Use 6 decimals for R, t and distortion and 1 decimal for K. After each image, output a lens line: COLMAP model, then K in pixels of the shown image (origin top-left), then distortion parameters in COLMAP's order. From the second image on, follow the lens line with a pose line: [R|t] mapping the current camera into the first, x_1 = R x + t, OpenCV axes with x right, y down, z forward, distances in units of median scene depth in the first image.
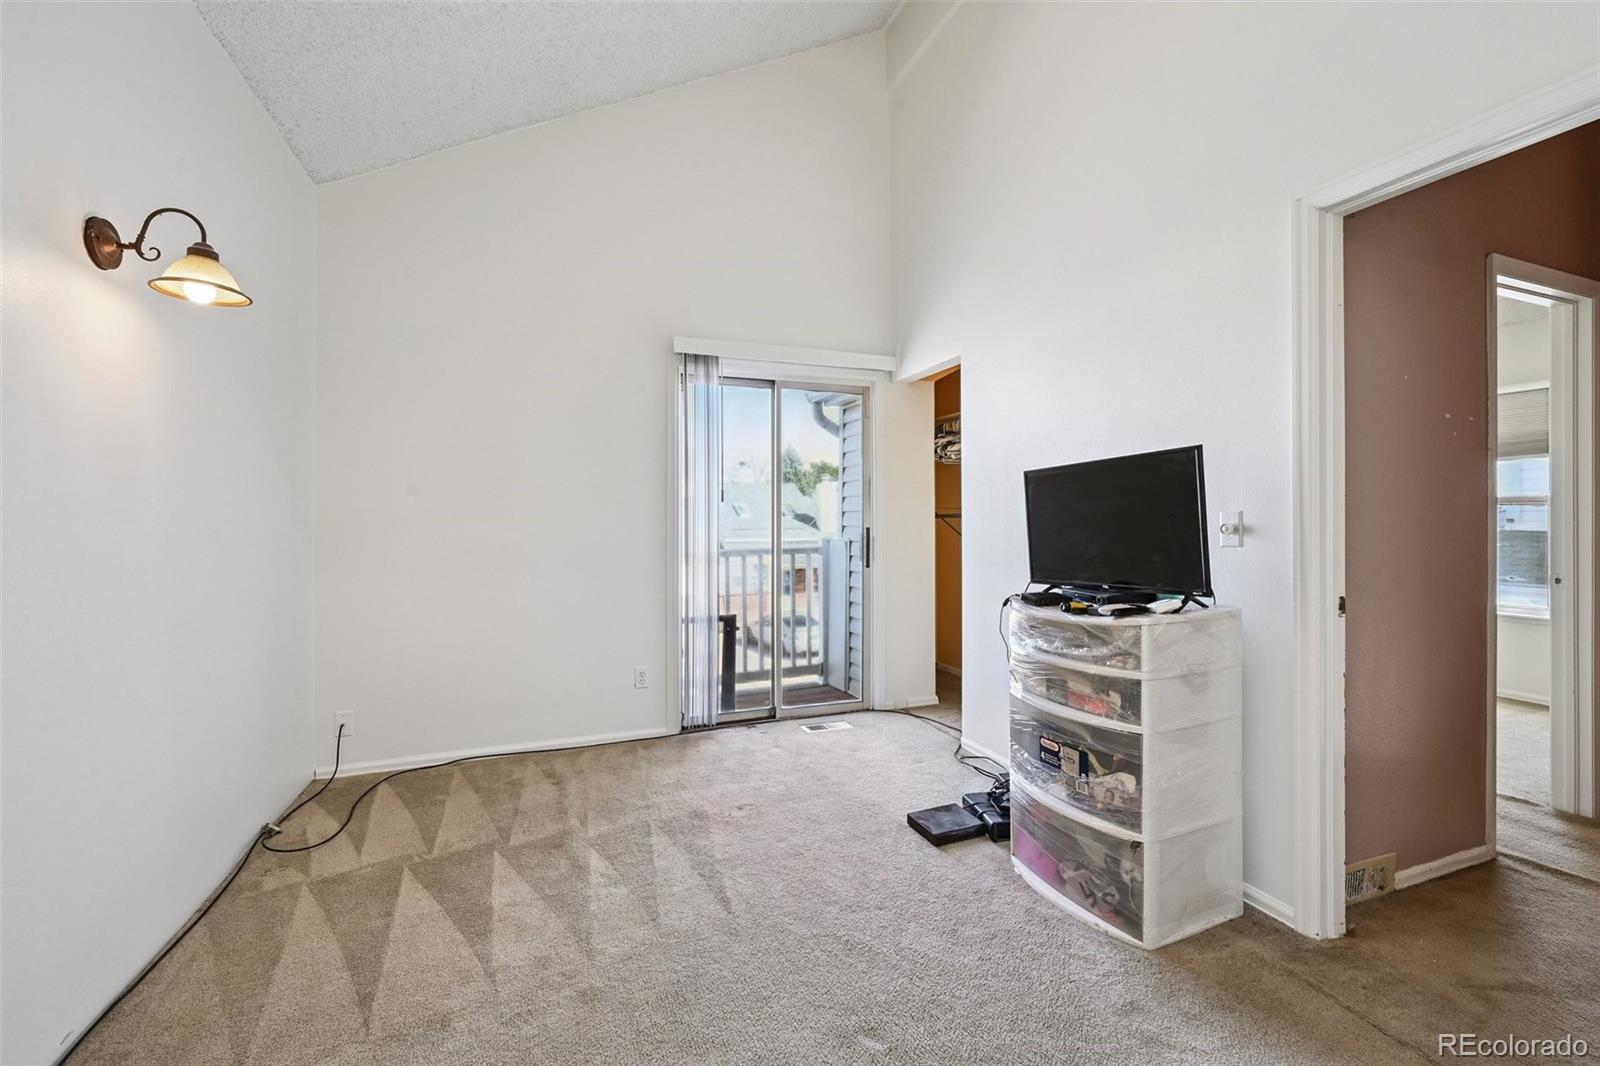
lens RADIAL K [[674.7, 0, 800.0], [0, 674.7, 496.4], [0, 0, 1]] dist [0.001717, 0.000290]
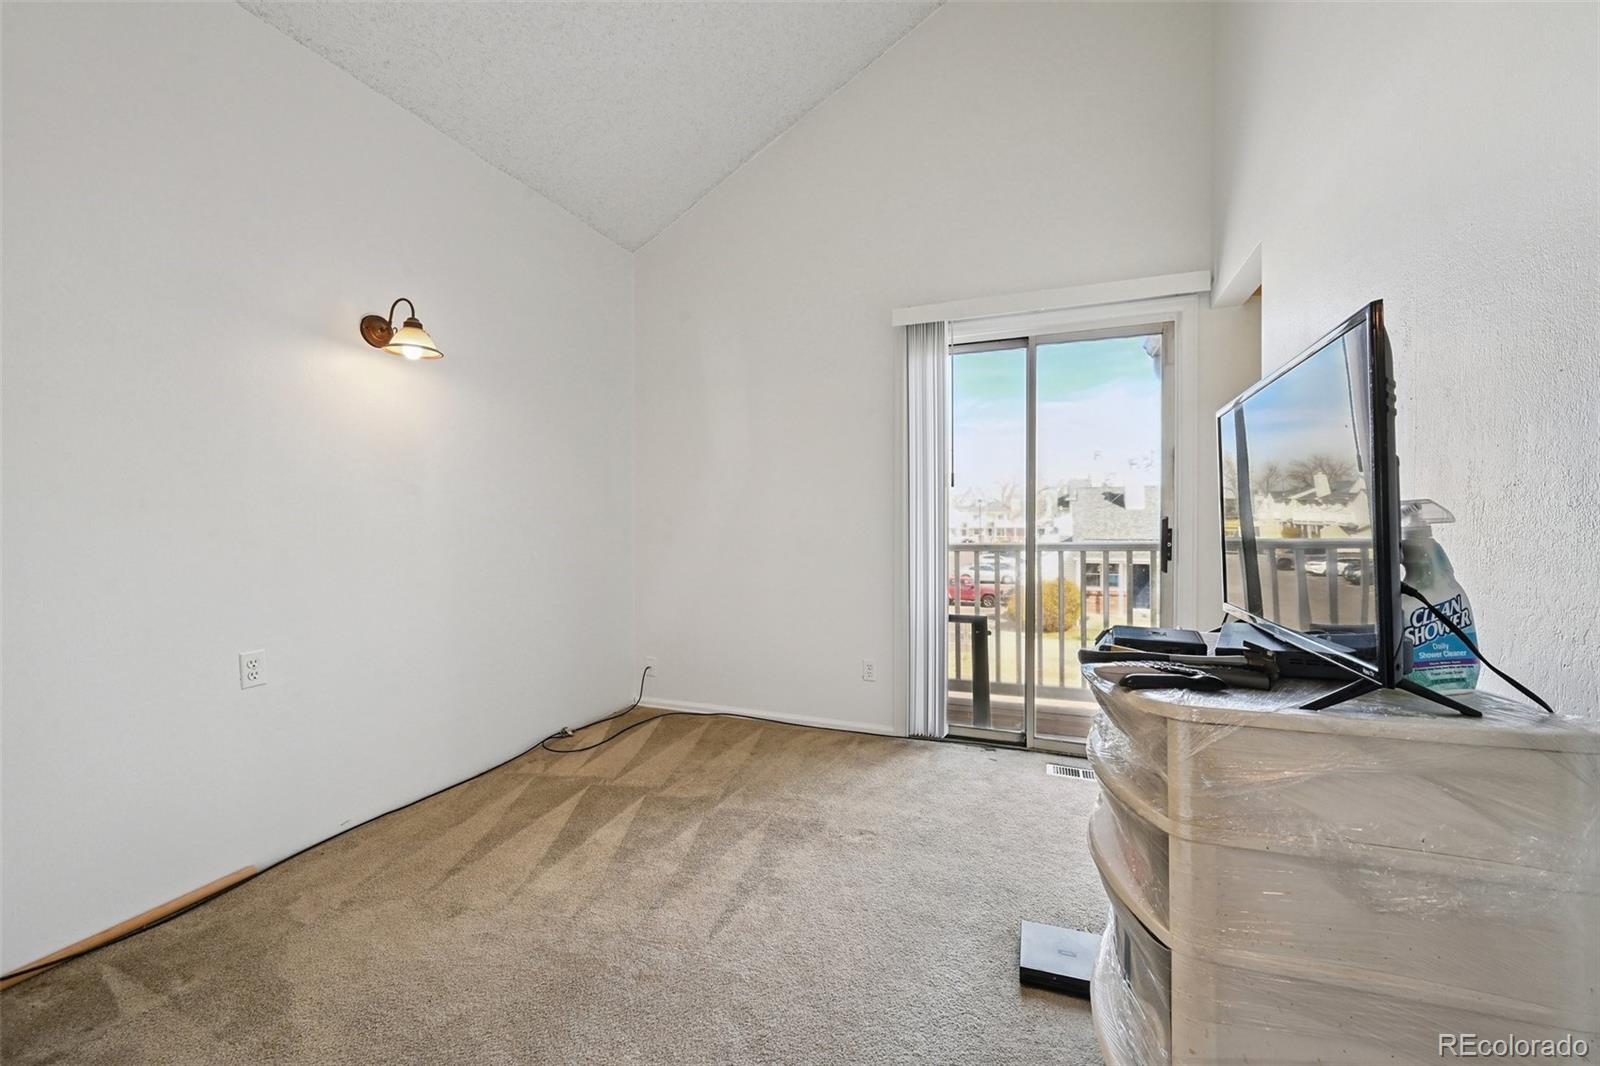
lens RADIAL K [[641.1, 0, 799.7], [0, 641.1, 511.0], [0, 0, 1]] dist [-0.000629, 0.000069]
pose [[0.729803, -0.004149, -0.683645, 0.363532], [0.025644, 0.999444, 0.021309, 0.018653], [0.683177, -0.033083, 0.729503, 0.298310]]
